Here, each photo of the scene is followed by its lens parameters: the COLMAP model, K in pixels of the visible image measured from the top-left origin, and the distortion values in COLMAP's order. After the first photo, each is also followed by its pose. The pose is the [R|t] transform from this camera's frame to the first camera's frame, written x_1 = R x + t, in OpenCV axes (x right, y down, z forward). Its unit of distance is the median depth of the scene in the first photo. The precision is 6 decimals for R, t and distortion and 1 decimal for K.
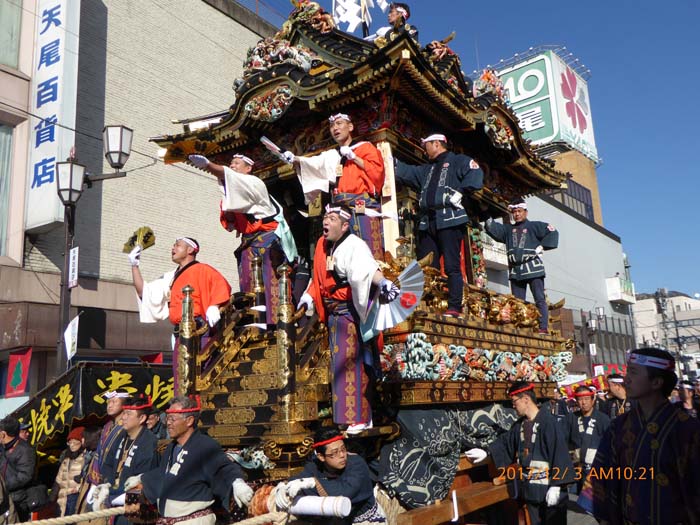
lens RADIAL K [[659.8, 0, 350.8], [0, 659.8, 262.7], [0, 0, 1]] dist [0.000057, 0.000000]
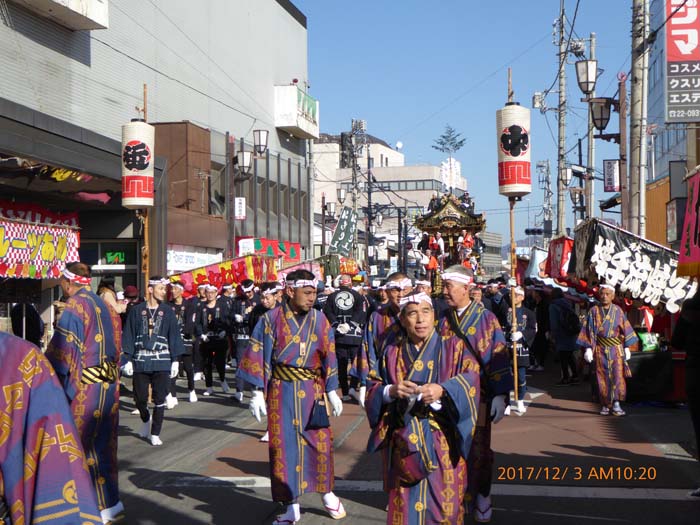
lens RADIAL K [[1152.8, 0, 350.2], [0, 1152.8, 262.9], [0, 0, 1]] dist [0.033121, 0.000000]
pose [[0.898758, 0.050833, 0.435487, 0.036865], [-0.126767, 0.980962, 0.147118, 0.021942], [-0.419718, -0.187429, 0.888092, 0.106895]]
